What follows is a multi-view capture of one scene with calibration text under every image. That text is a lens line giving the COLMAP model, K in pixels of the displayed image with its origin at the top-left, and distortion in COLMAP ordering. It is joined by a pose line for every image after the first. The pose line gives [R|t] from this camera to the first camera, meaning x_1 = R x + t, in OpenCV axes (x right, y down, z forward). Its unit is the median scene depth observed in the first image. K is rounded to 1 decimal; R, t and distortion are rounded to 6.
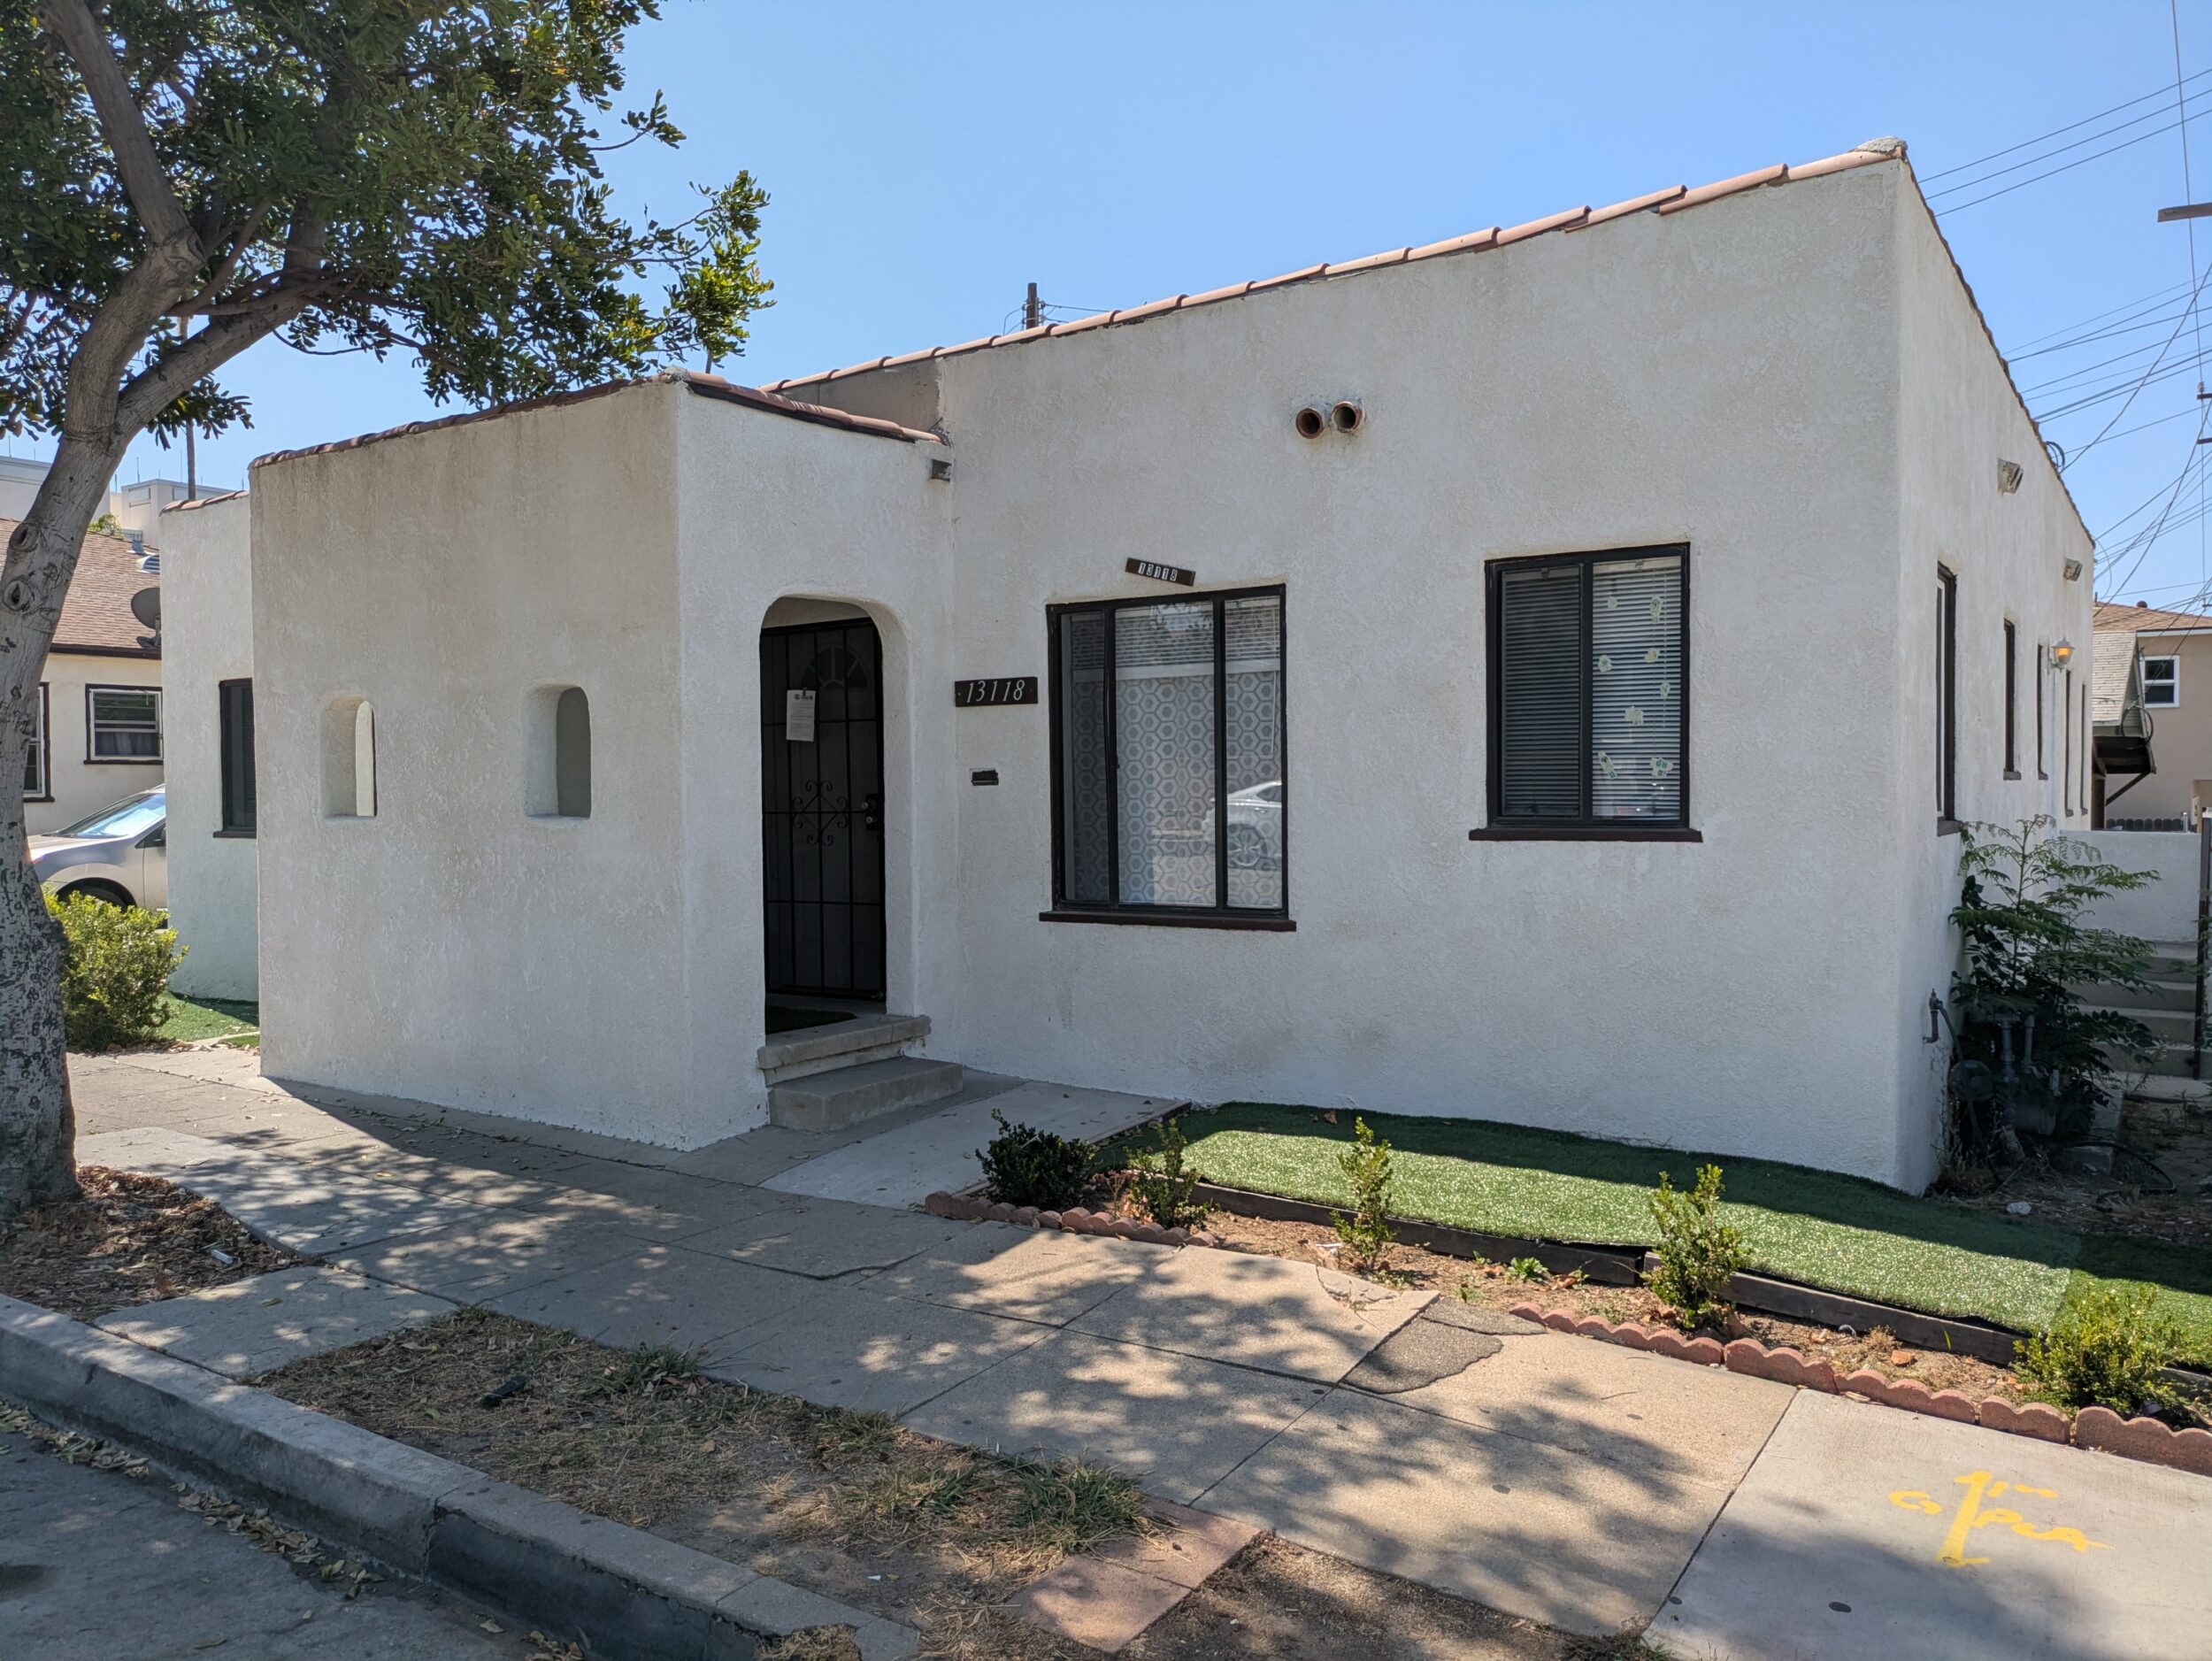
lens RADIAL K [[1658.0, 0, 1092.2], [0, 1658.0, 838.7], [0, 0, 1]] dist [0.055298, -0.060641]
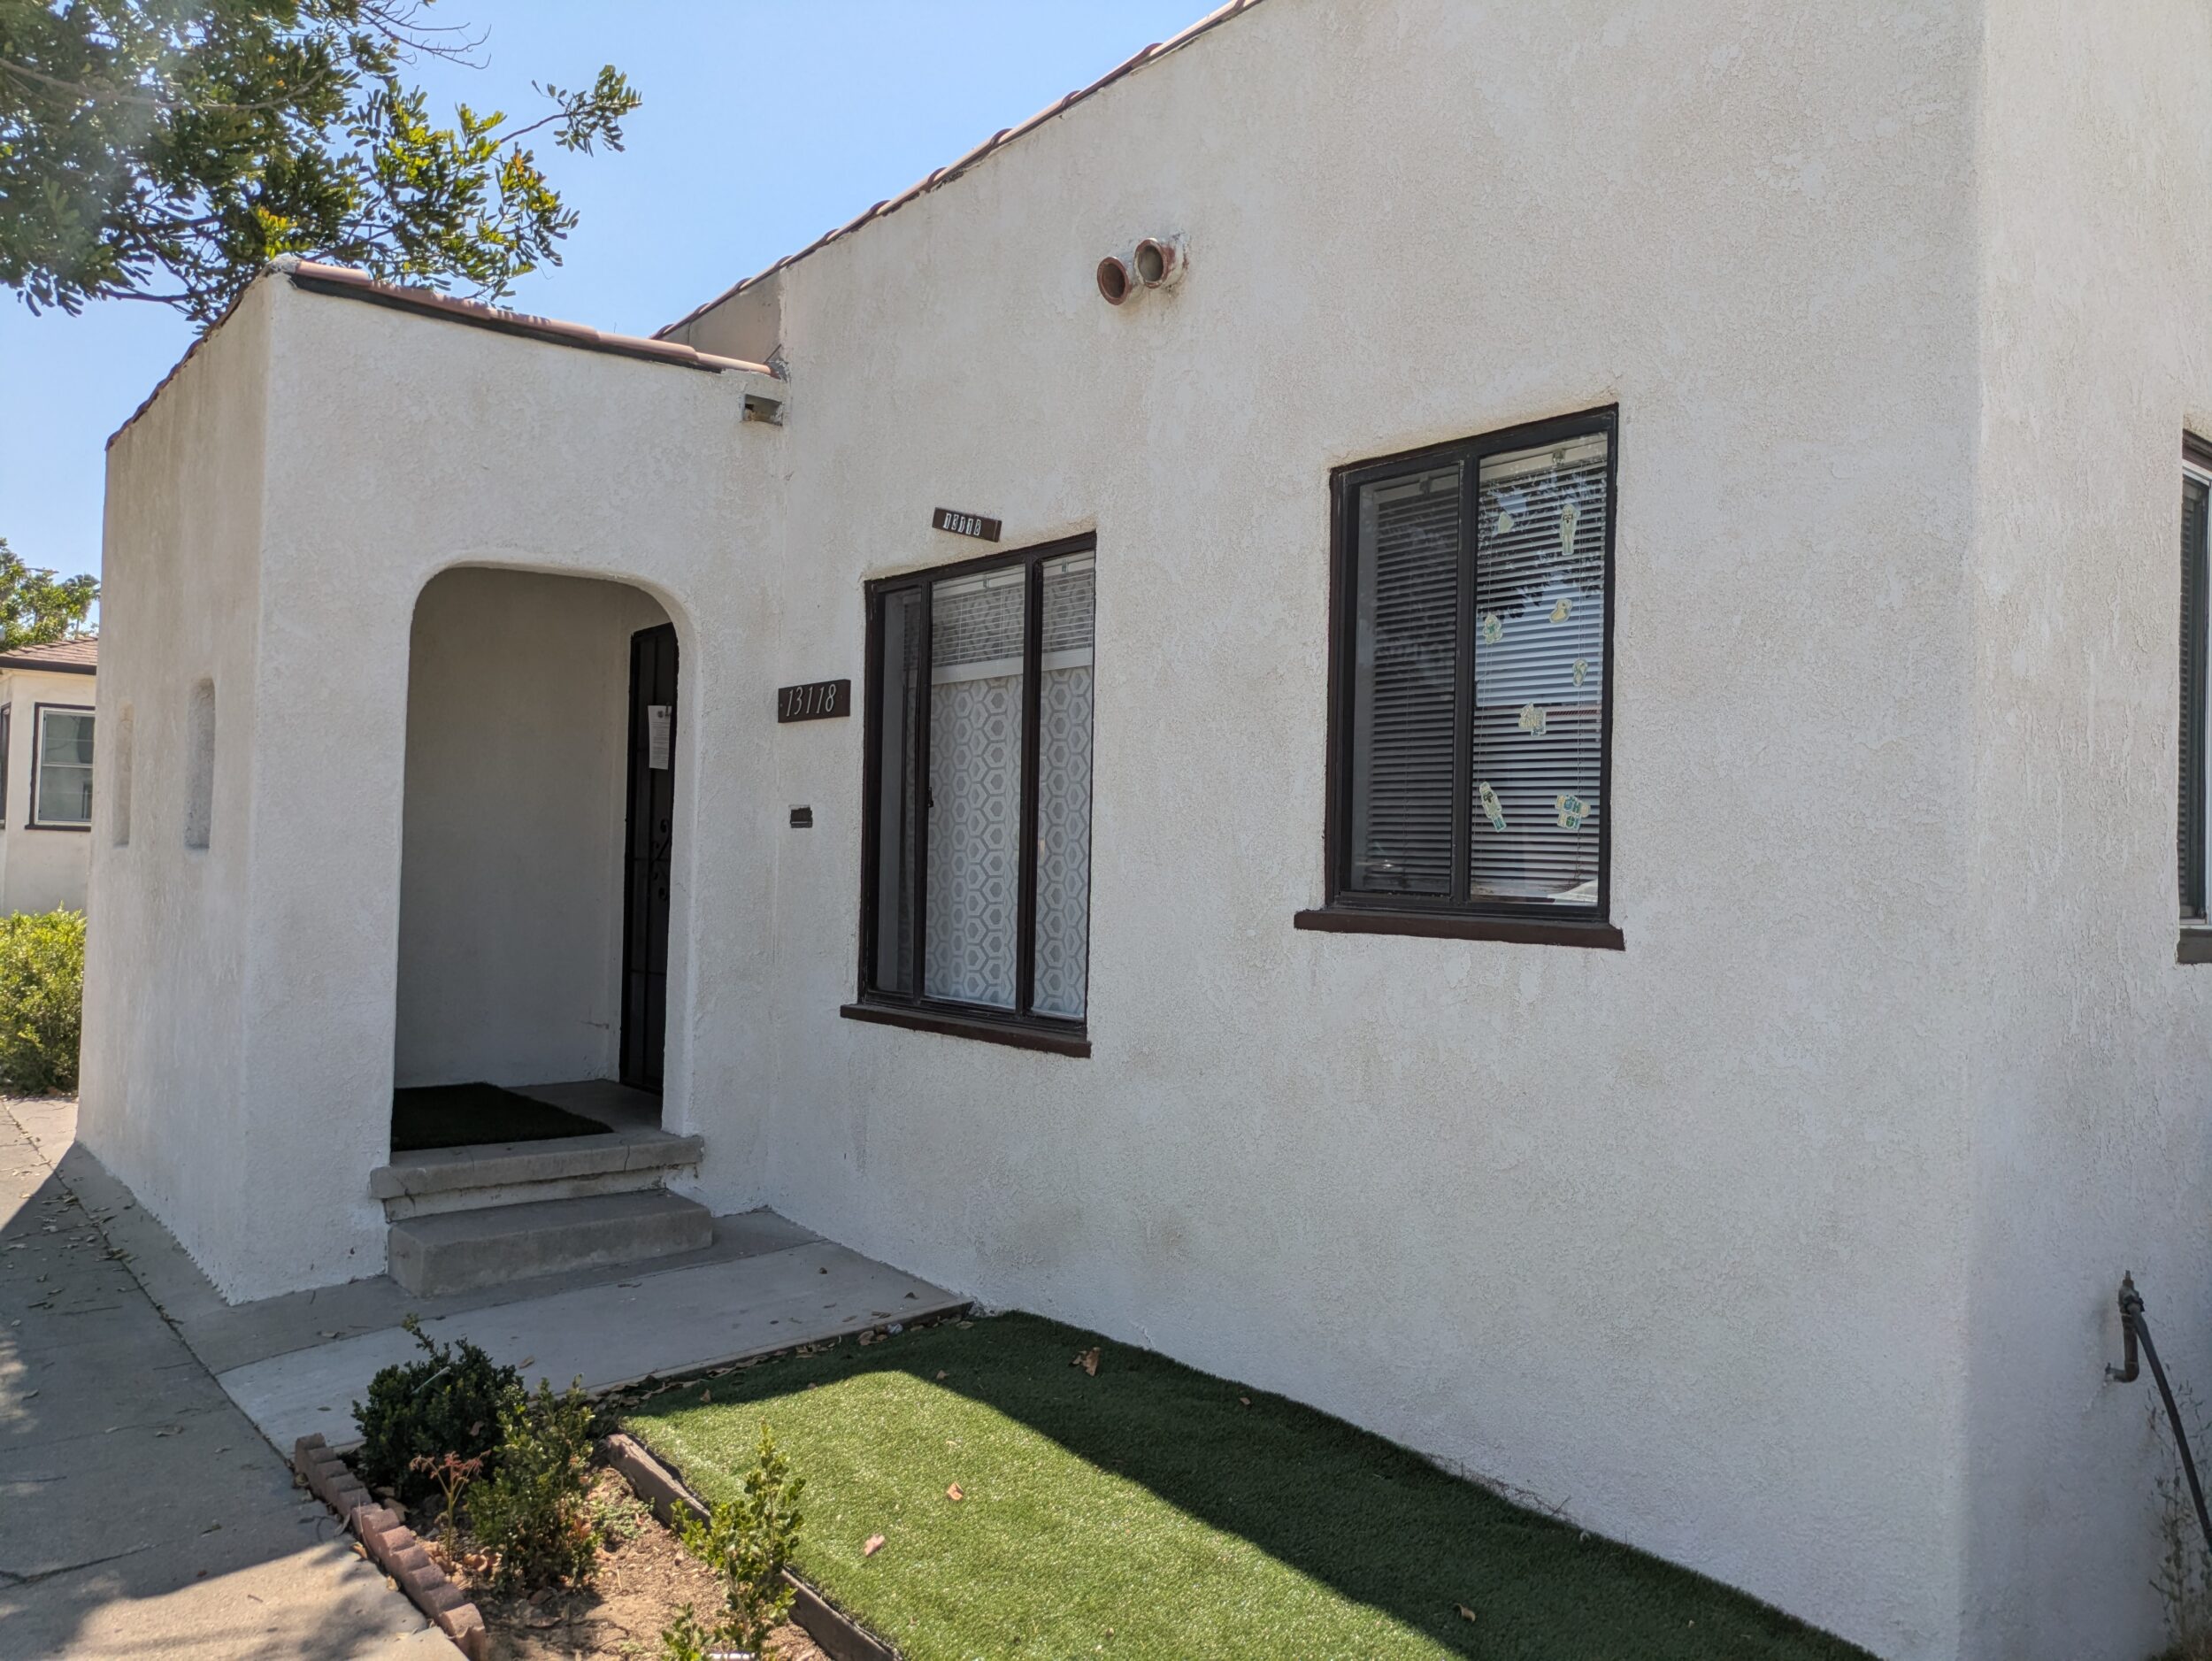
lens RADIAL K [[1631.6, 0, 1104.2], [0, 1631.6, 821.0], [0, 0, 1]] dist [0.055599, -0.054150]
pose [[0.952958, 0.026551, -0.301938, 0.318102], [-0.043808, 0.997761, -0.050528, -0.004778], [0.299921, 0.061378, 0.951987, 0.387182]]
